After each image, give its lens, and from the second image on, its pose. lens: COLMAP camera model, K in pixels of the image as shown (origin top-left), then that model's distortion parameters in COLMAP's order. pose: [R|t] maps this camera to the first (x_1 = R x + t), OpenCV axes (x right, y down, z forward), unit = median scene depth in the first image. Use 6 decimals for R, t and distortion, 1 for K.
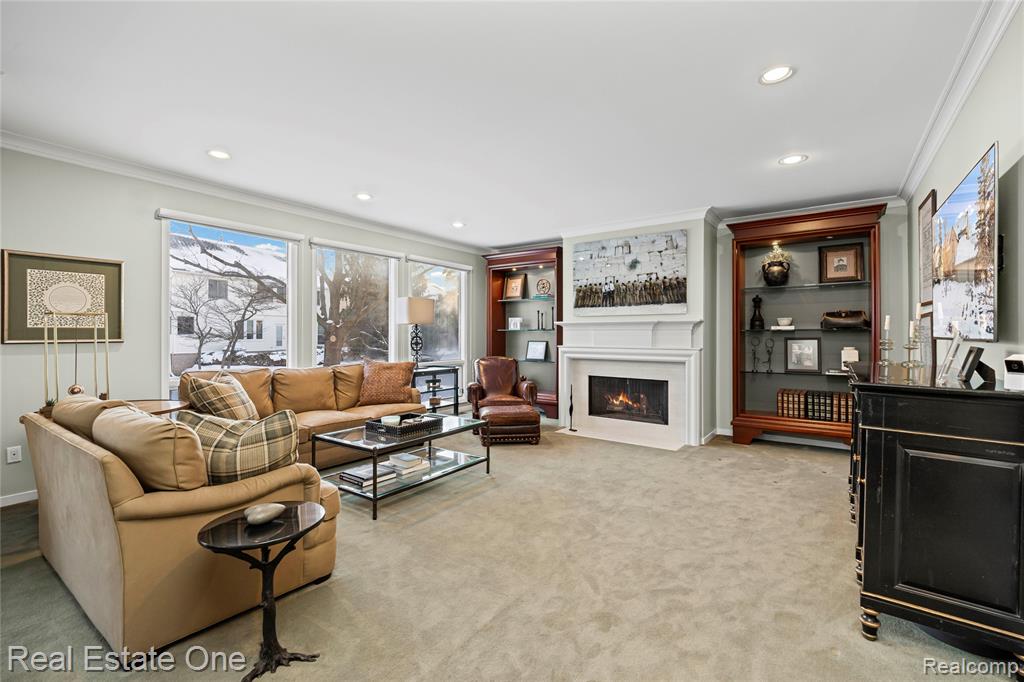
lens RADIAL K [[435.2, 0, 510.1], [0, 435.2, 332.5], [0, 0, 1]] dist [-0.003552, -0.000707]
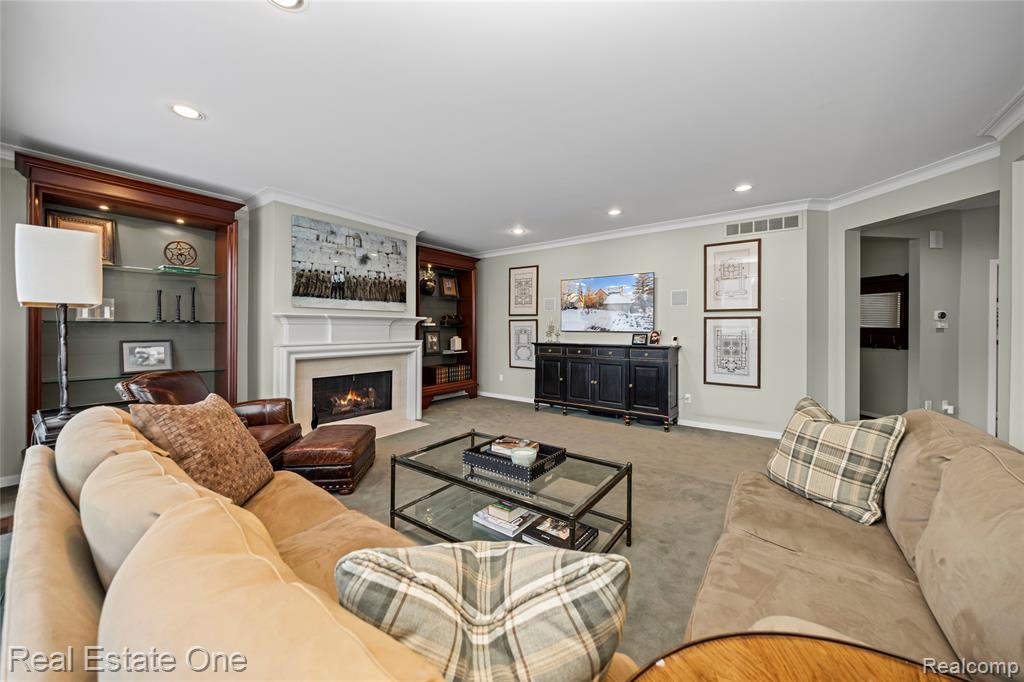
lens RADIAL K [[366.1, 0, 521.2], [0, 366.1, 327.6], [0, 0, 1]] dist [-0.010211, -0.000114]
pose [[-0.006320, 0.001811, 0.999978, -0.572209], [-0.002859, 0.999994, -0.001829, 0.000396], [-0.999976, -0.002870, -0.006315, 0.662352]]
